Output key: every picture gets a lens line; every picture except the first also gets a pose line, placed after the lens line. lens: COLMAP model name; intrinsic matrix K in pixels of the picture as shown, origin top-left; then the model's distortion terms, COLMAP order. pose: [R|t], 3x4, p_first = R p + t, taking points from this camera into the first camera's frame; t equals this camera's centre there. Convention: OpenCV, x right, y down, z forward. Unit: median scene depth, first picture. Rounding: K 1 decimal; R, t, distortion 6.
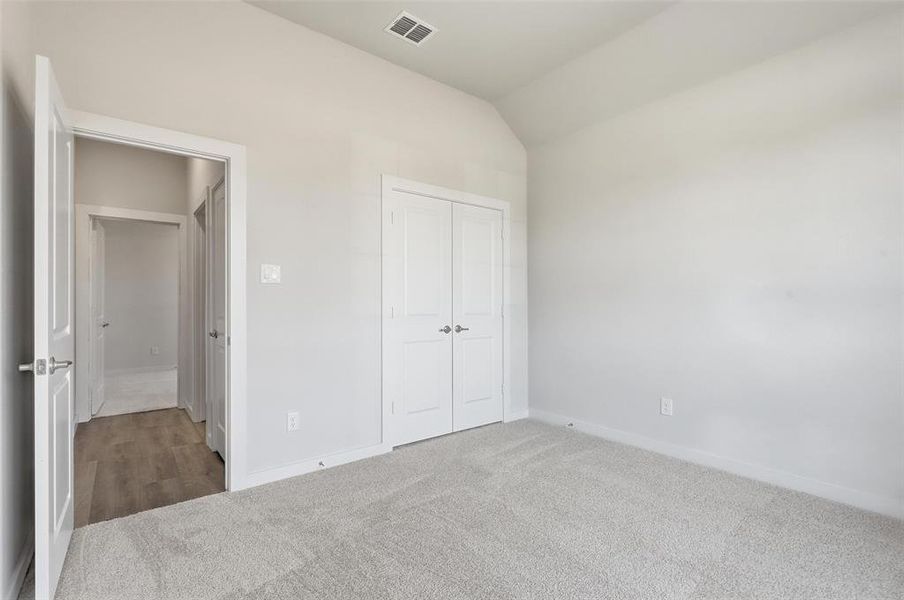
lens RADIAL K [[415.1, 0, 453.3], [0, 415.1, 304.8], [0, 0, 1]] dist [0.001942, 0.000882]
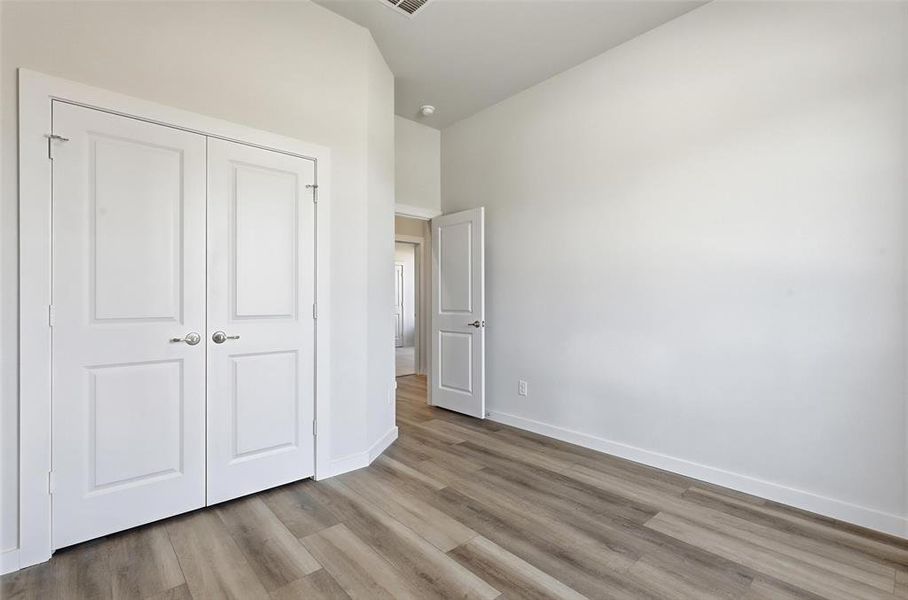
lens RADIAL K [[418.8, 0, 448.5], [0, 418.8, 298.6], [0, 0, 1]] dist [0.003213, 0.000030]
pose [[0.998788, -0.007233, 0.048690, 0.334738], [0.007712, 0.999924, -0.009649, 0.006237], [-0.048616, 0.010012, 0.998767, 0.362284]]
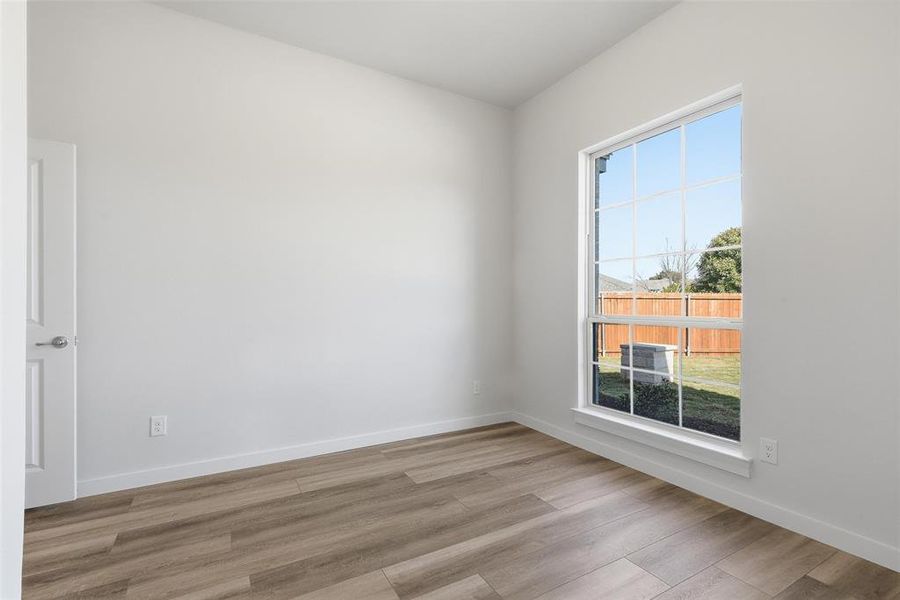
lens RADIAL K [[413.3, 0, 451.2], [0, 413.3, 304.8], [0, 0, 1]] dist [0.001942, 0.000882]
pose [[0.149555, -0.009636, 0.988706, -0.070540], [0.000858, 0.999953, 0.009615, 0.000470], [-0.988753, -0.000590, 0.149557, 0.774330]]
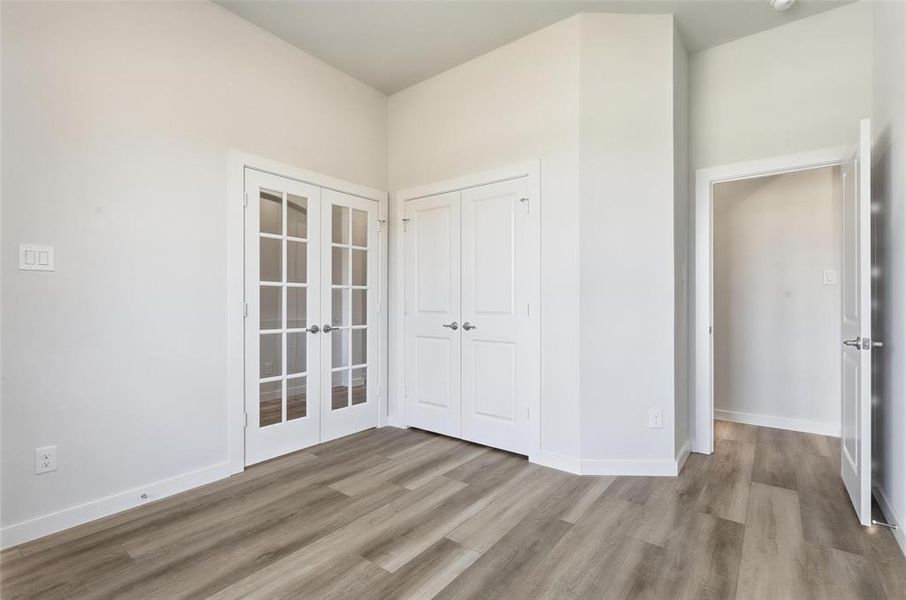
lens RADIAL K [[417.8, 0, 447.5], [0, 417.8, 298.6], [0, 0, 1]] dist [0.003213, 0.000030]
pose [[0.232088, -0.010983, -0.972633, 0.904166], [-0.001096, 0.999933, -0.011552, 0.007208], [0.972694, 0.003747, 0.232060, 0.764560]]
